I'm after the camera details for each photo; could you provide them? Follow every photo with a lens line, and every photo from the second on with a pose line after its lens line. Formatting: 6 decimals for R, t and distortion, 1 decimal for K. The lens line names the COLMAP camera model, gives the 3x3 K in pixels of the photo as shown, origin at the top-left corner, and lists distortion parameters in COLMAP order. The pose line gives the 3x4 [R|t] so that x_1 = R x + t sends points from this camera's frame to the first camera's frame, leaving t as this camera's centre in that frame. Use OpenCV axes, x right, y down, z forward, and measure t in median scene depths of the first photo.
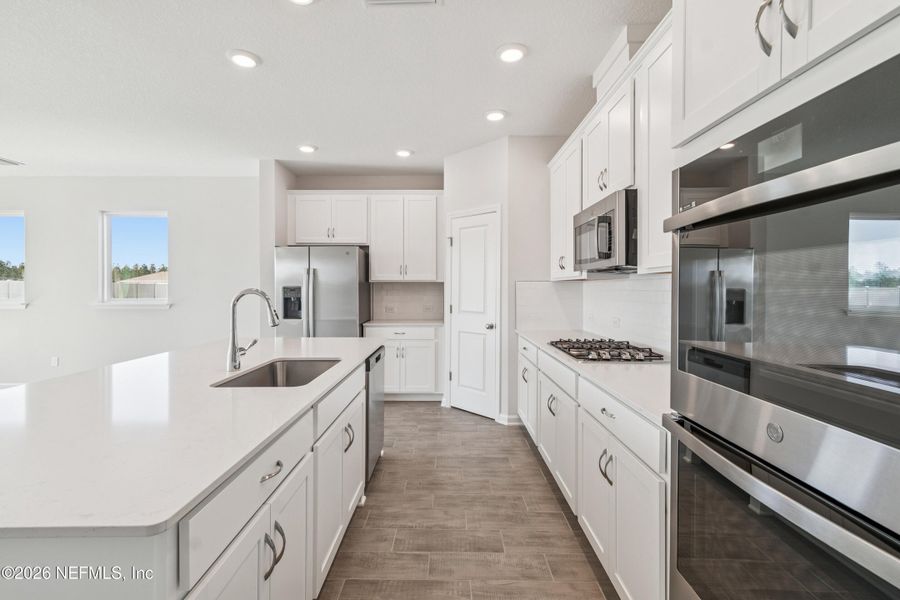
lens RADIAL K [[401.1, 0, 445.2], [0, 401.1, 290.0], [0, 0, 1]] dist [0.009237, -0.001930]
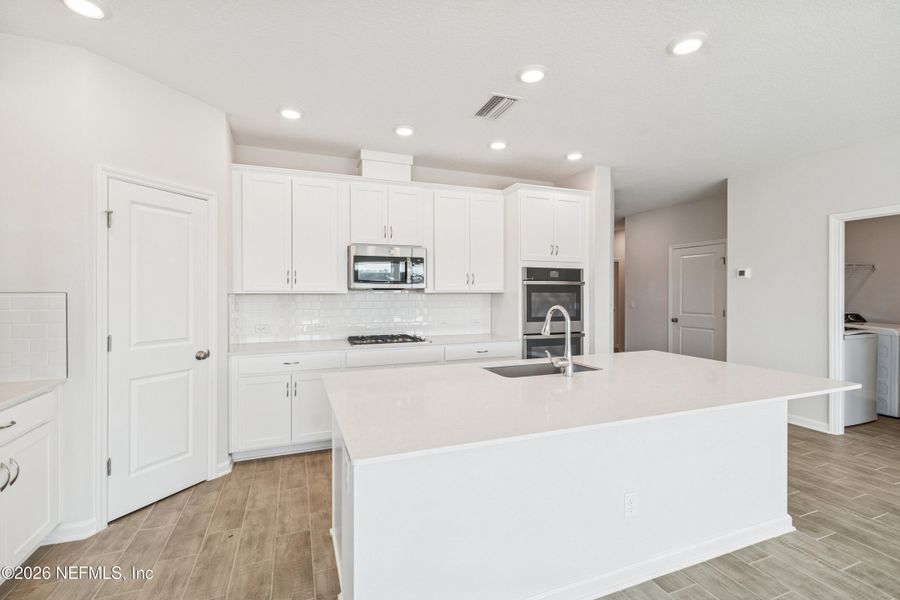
lens RADIAL K [[401.1, 0, 444.8], [0, 401.1, 296.4], [0, 0, 1]] dist [0.009237, -0.001930]
pose [[-0.364791, -0.008329, 0.931052, -0.871666], [0.004068, 0.999936, 0.010539, -0.026705], [-0.931081, 0.007632, -0.364733, 1.030261]]
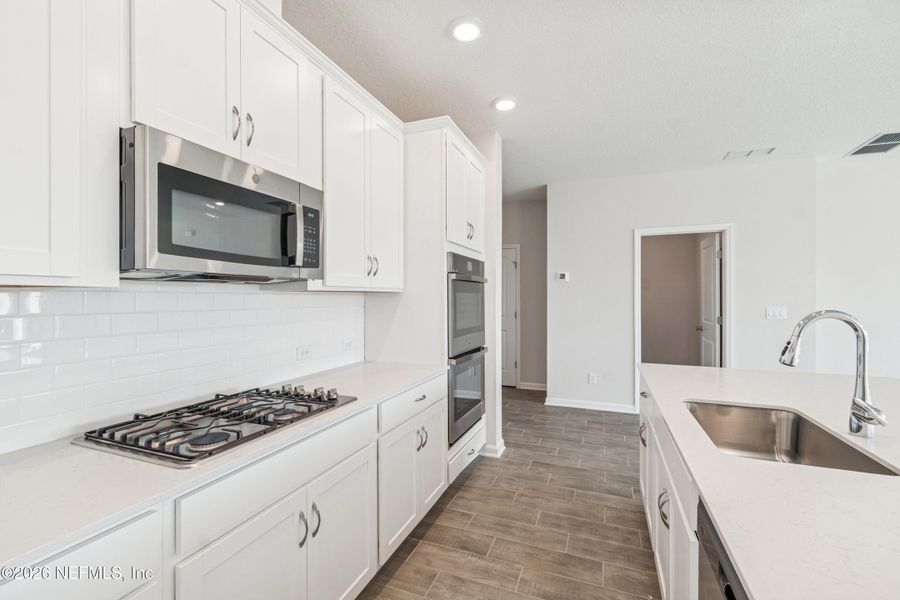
lens RADIAL K [[401.1, 0, 446.0], [0, 401.1, 297.2], [0, 0, 1]] dist [0.009237, -0.001930]
pose [[-0.932411, 0.000953, 0.361399, -0.078312], [0.001783, 0.999996, 0.001963, -0.015828], [-0.361396, 0.002475, -0.932409, 1.087975]]
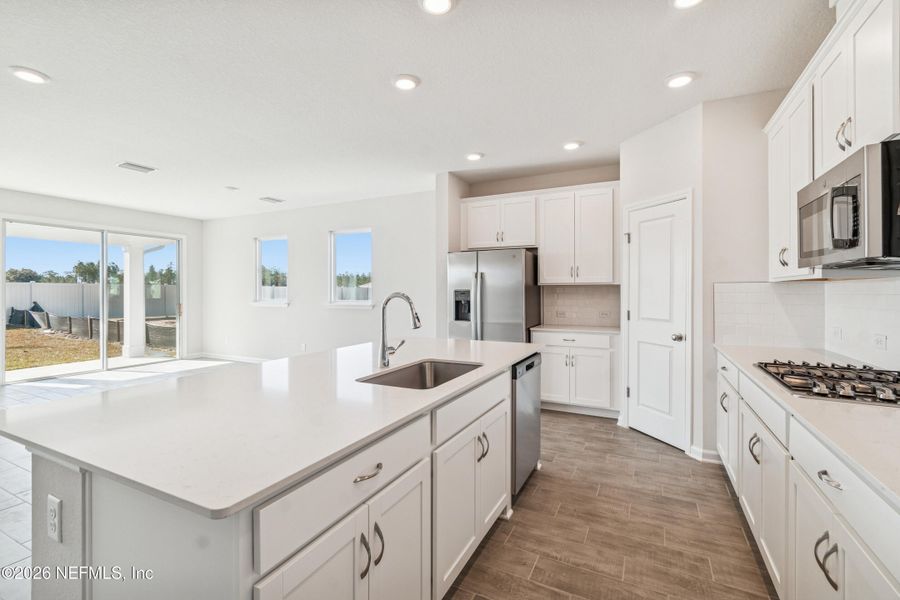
lens RADIAL K [[401.1, 0, 448.3], [0, 401.1, 292.2], [0, 0, 1]] dist [0.009237, -0.001930]
pose [[0.896784, -0.001421, -0.442467, 0.065982], [0.000734, 0.999998, -0.001725, -0.002071], [0.442469, 0.001222, 0.896783, 0.057204]]
